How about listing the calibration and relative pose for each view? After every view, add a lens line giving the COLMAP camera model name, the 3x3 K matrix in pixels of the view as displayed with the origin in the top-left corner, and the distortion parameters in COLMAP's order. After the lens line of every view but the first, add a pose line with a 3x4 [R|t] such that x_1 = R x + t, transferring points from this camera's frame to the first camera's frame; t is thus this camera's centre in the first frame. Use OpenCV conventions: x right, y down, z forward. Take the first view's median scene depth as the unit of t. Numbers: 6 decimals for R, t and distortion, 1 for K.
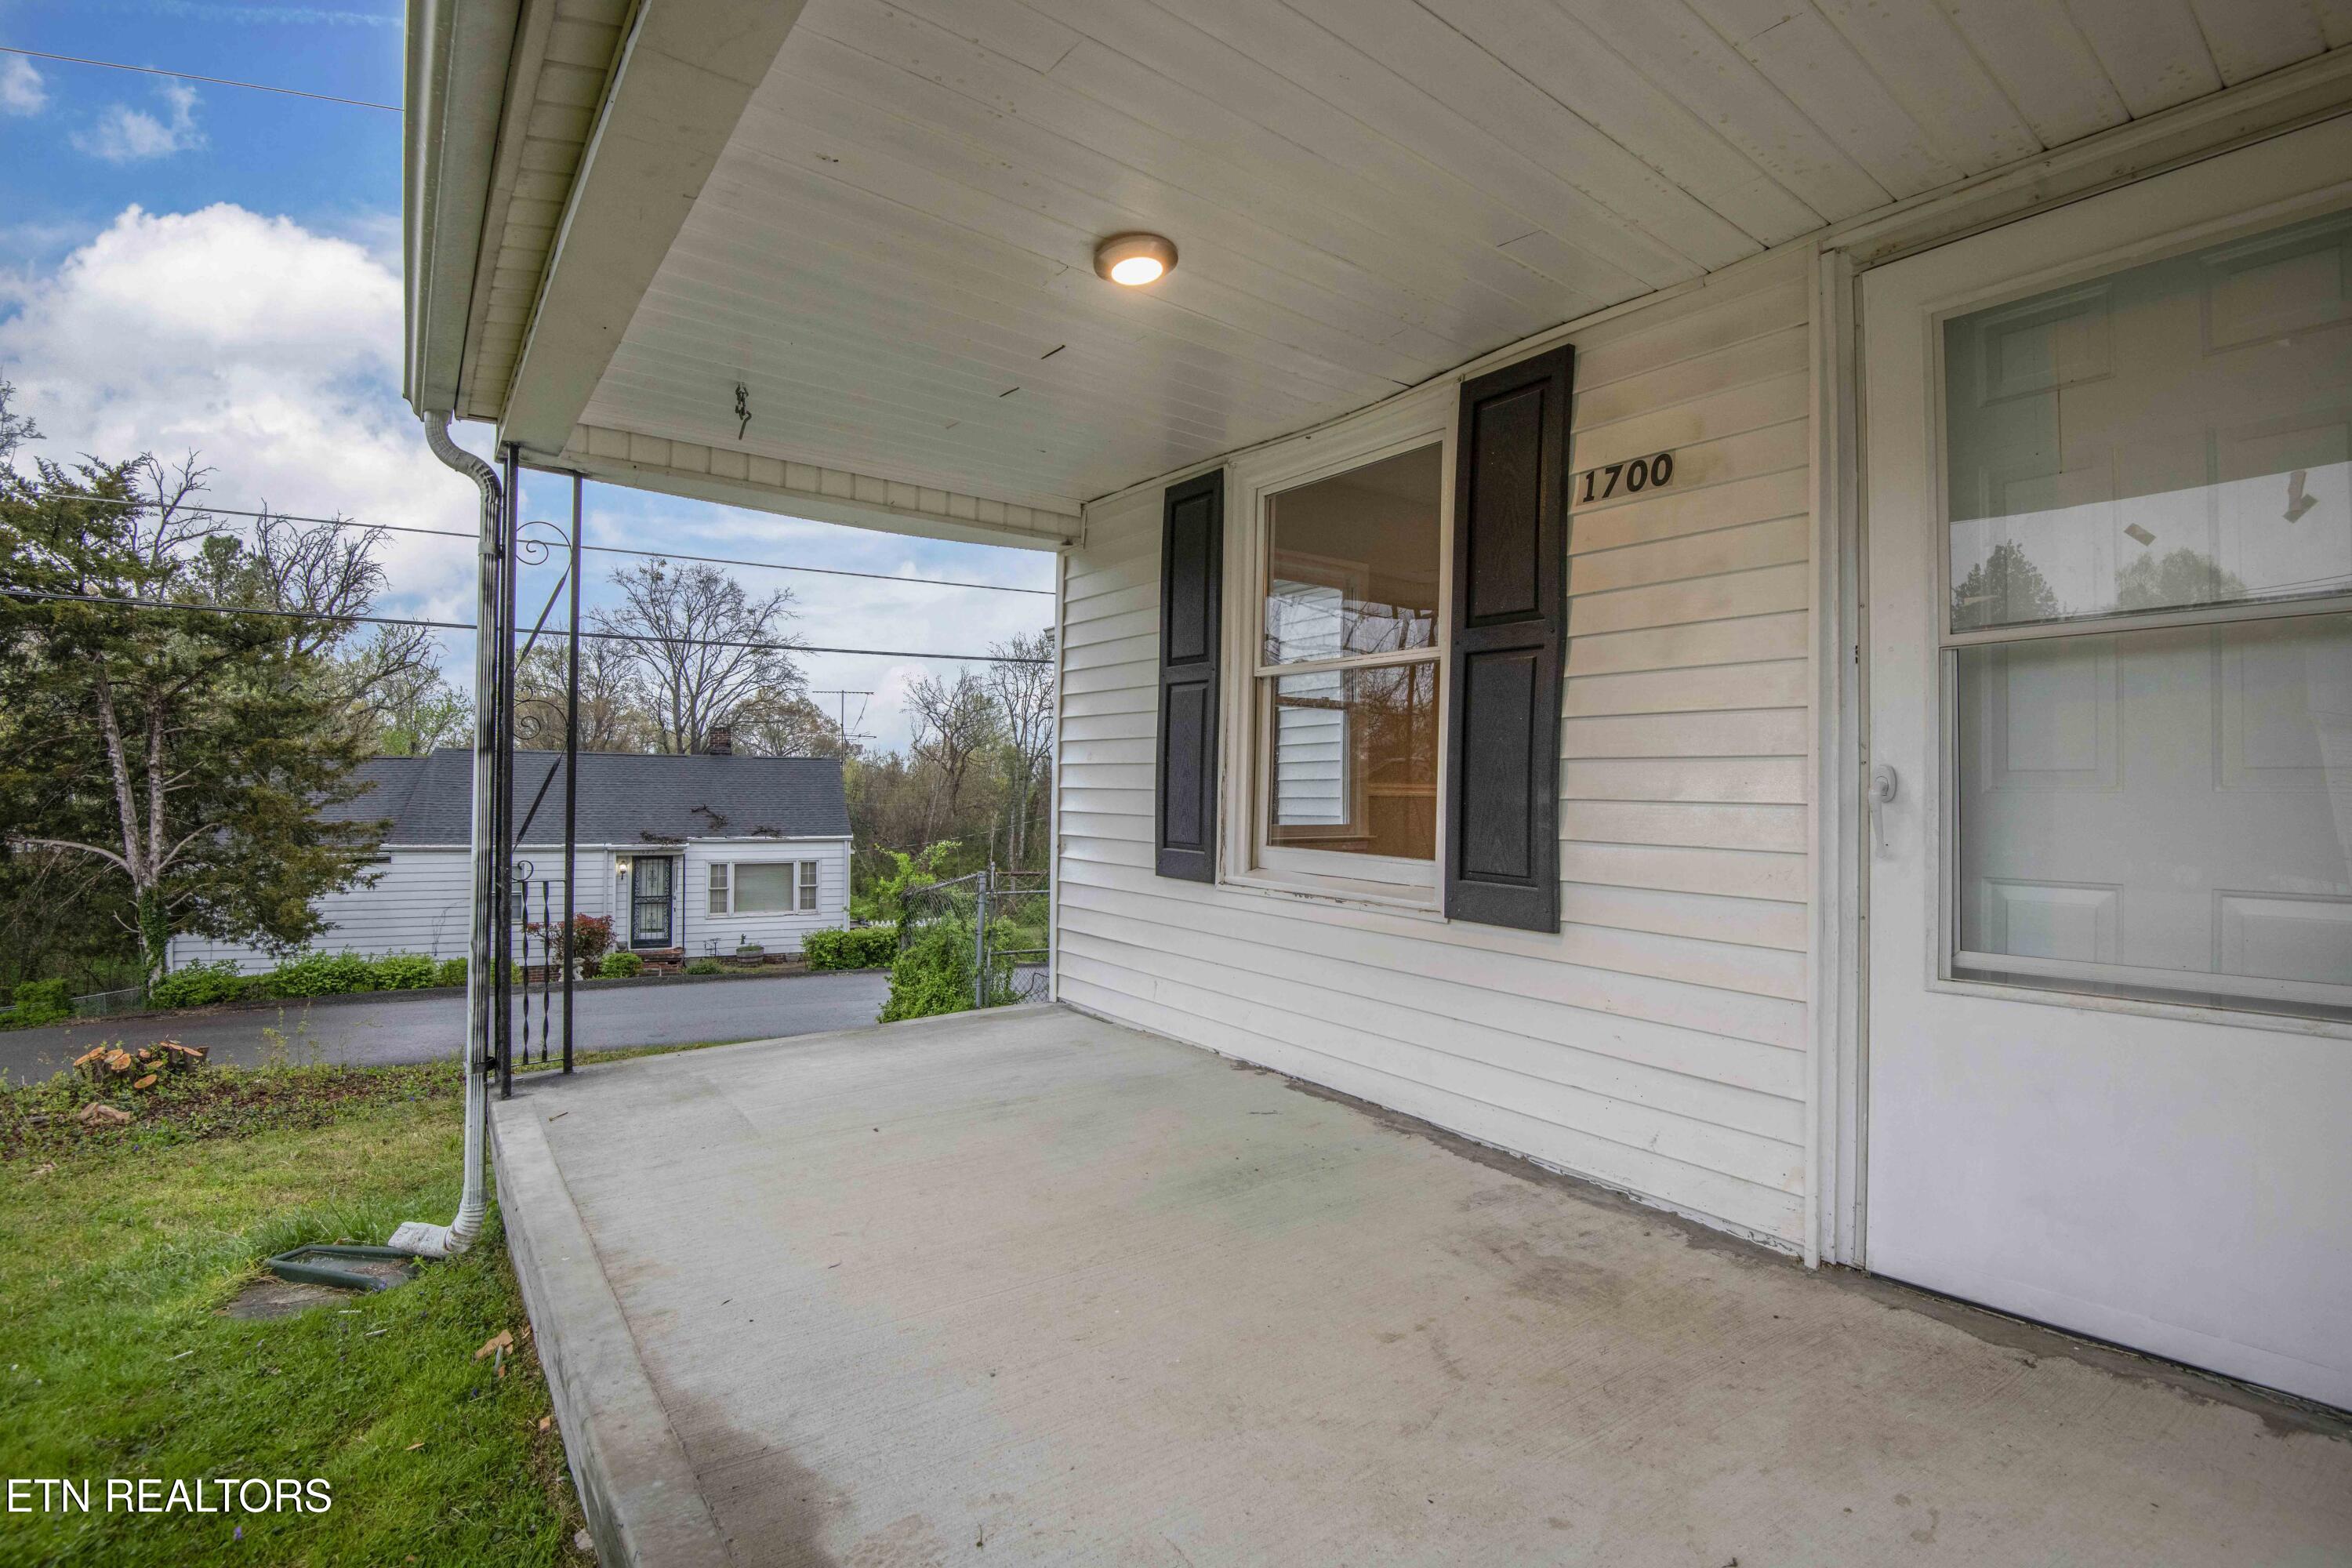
lens RADIAL K [[1088.5, 0, 1176.0], [0, 1088.5, 784.0], [0, 0, 1]] dist [-0.017672, -0.018785]
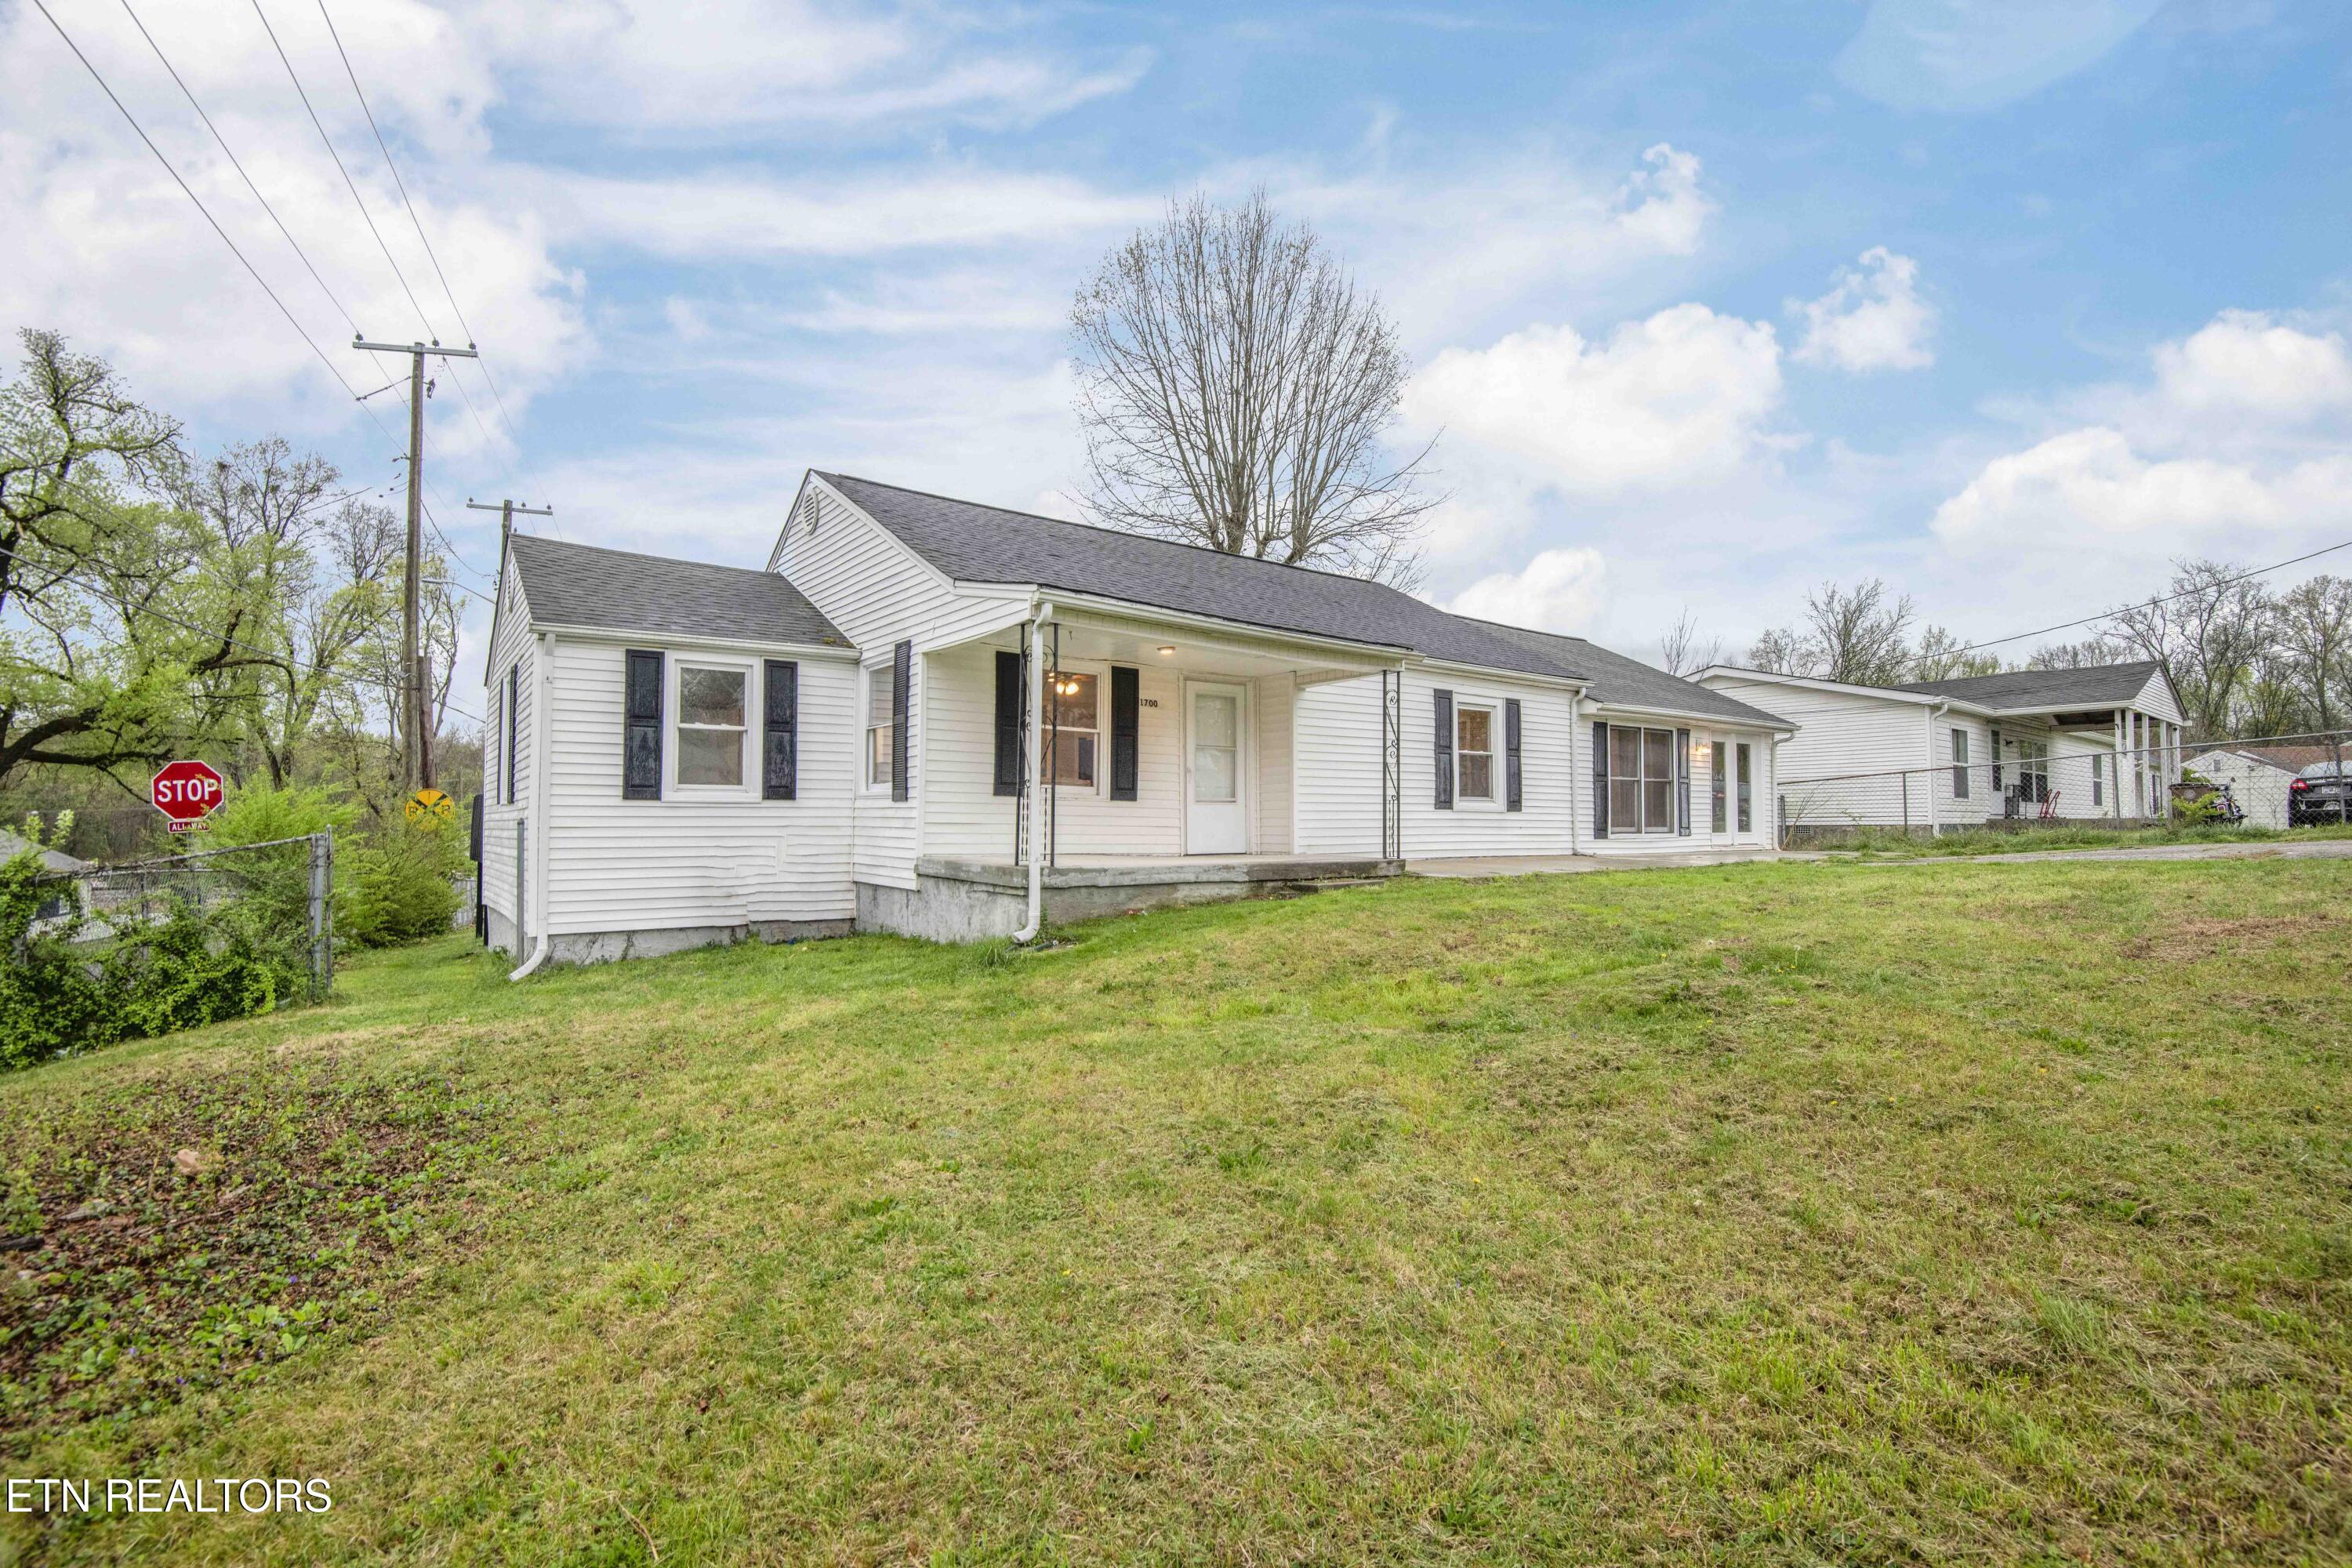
lens RADIAL K [[1088.5, 0, 1176.0], [0, 1088.5, 784.0], [0, 0, 1]] dist [-0.017672, -0.018785]
pose [[-0.022701, 0.033802, 0.999171, -0.410228], [-0.009080, 0.999380, -0.034015, 0.021857], [-0.999701, -0.009845, -0.022380, 0.093627]]
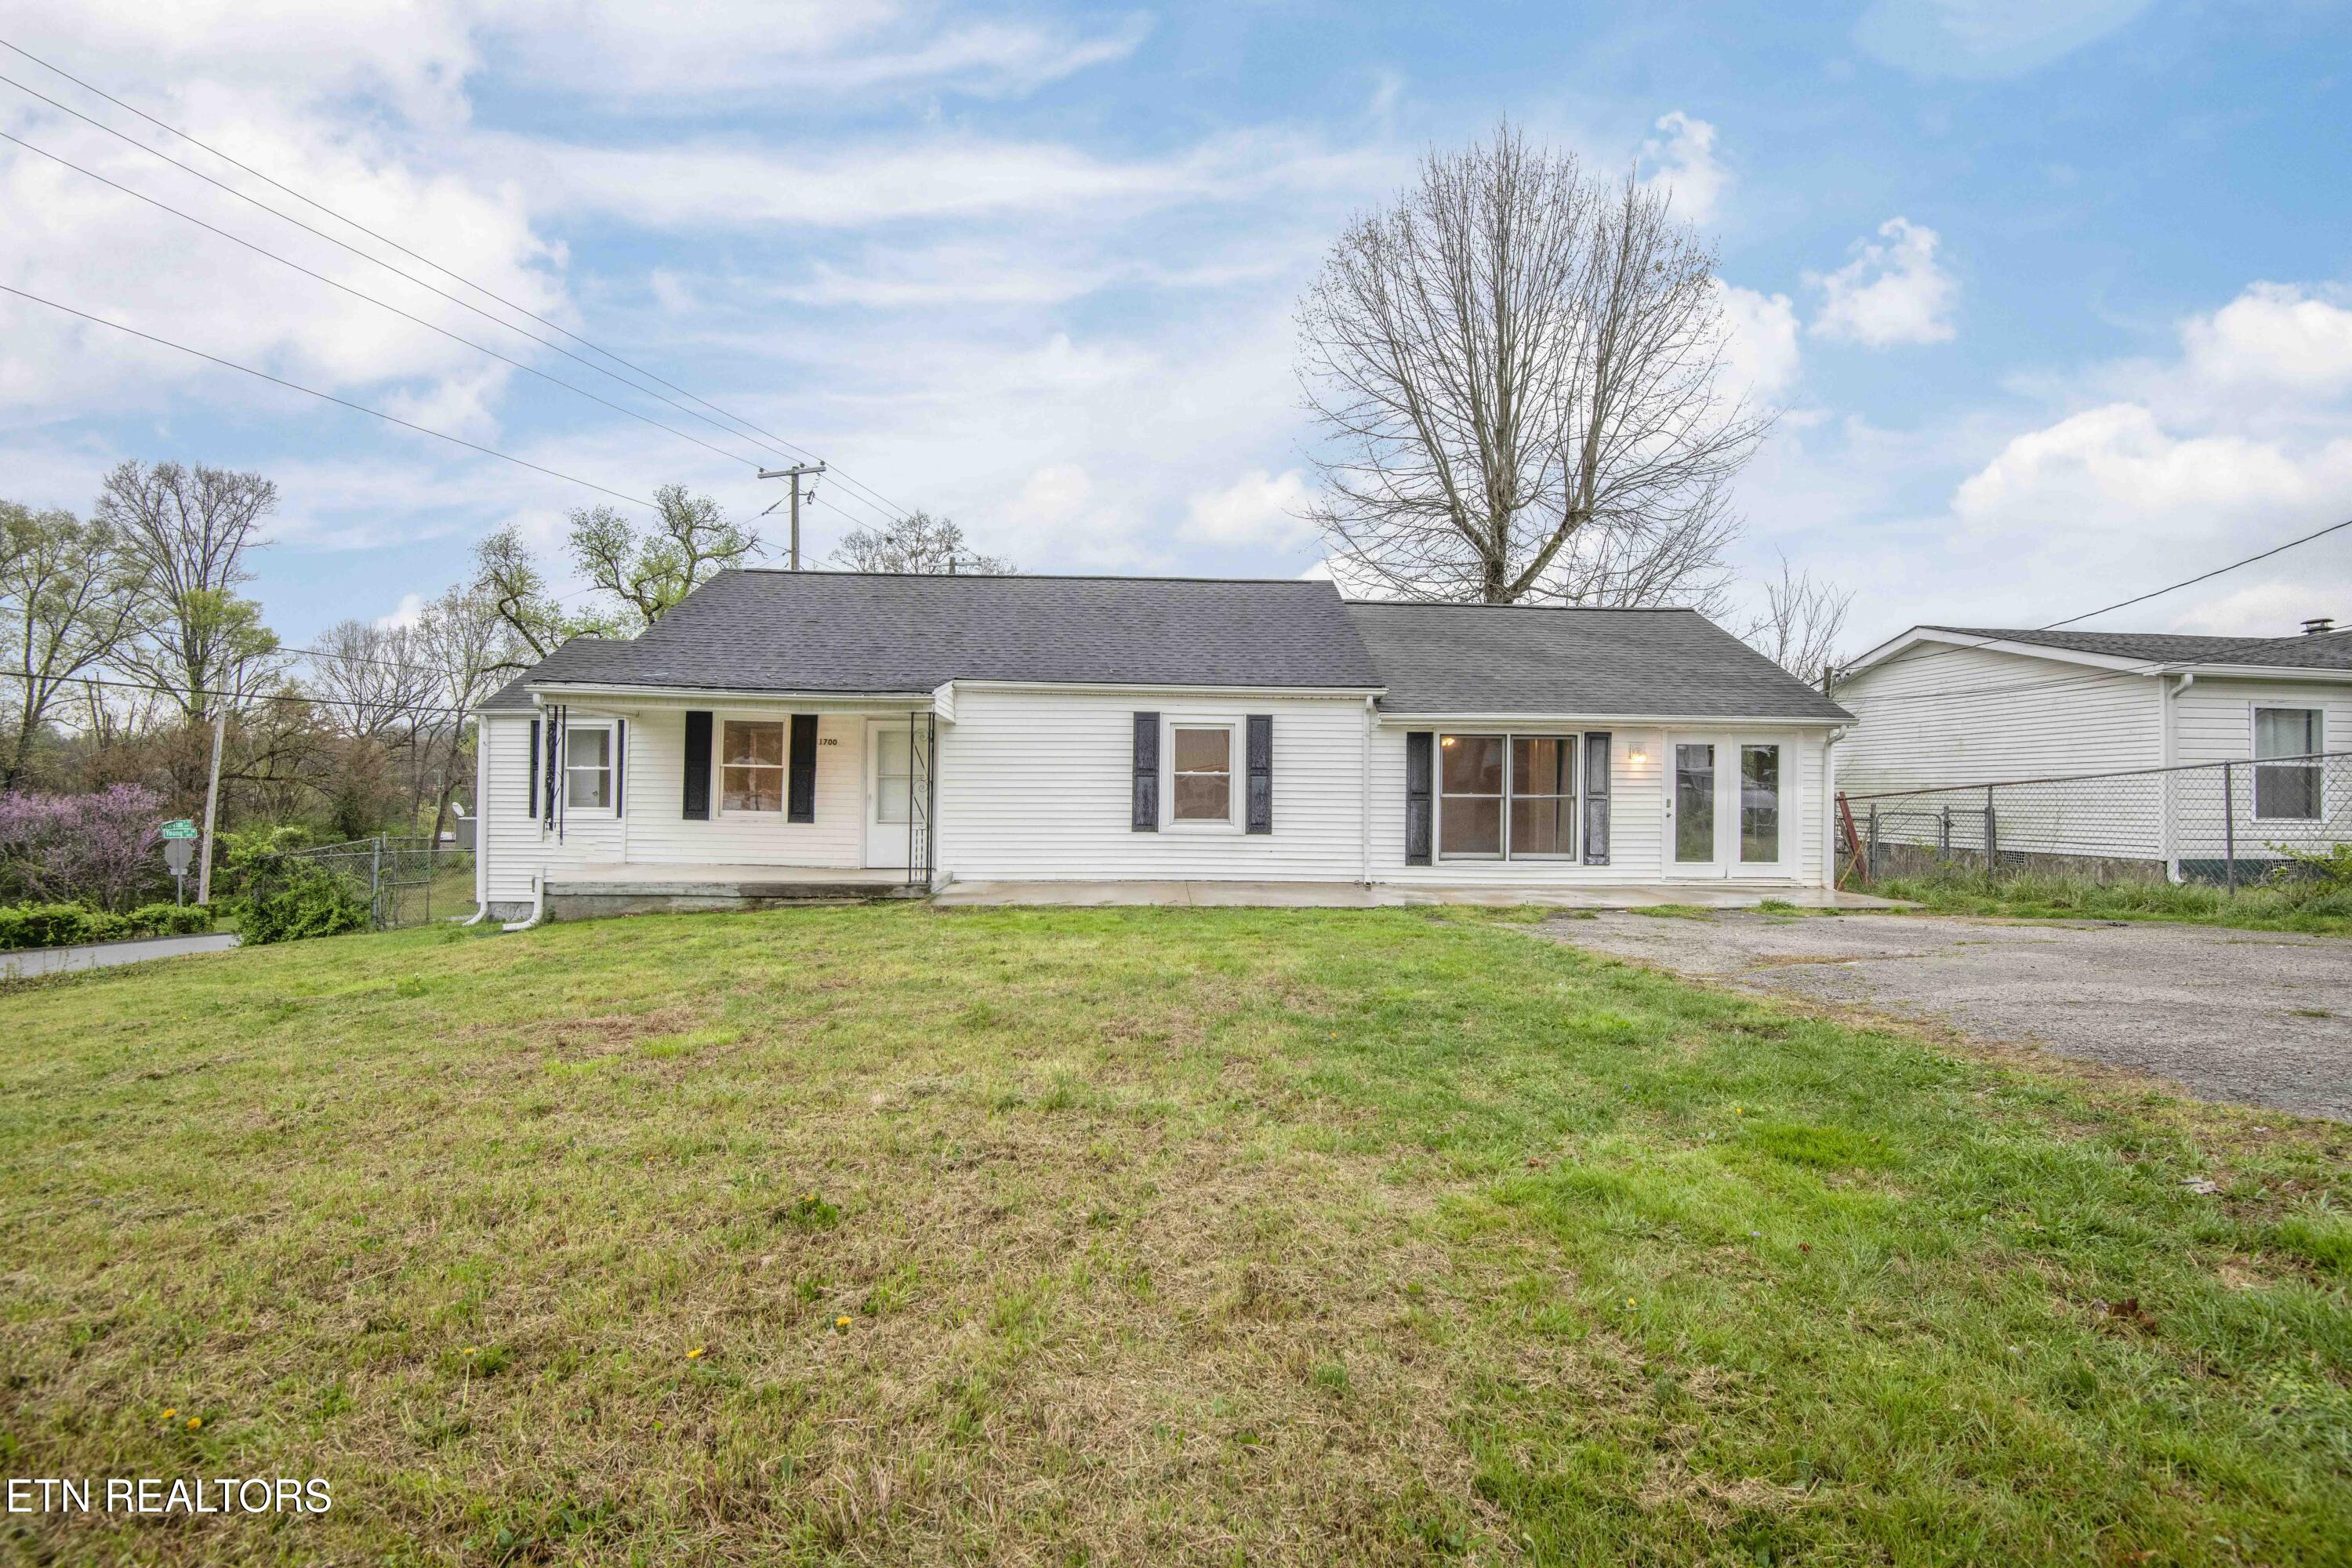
lens RADIAL K [[1088.5, 0, 1176.0], [0, 1088.5, 784.0], [0, 0, 1]] dist [-0.017672, -0.018785]
pose [[0.556553, 0.003811, 0.830804, -0.317475], [-0.015928, 0.999855, 0.006085, -0.011935], [-0.830660, -0.016620, 0.556532, -0.355752]]
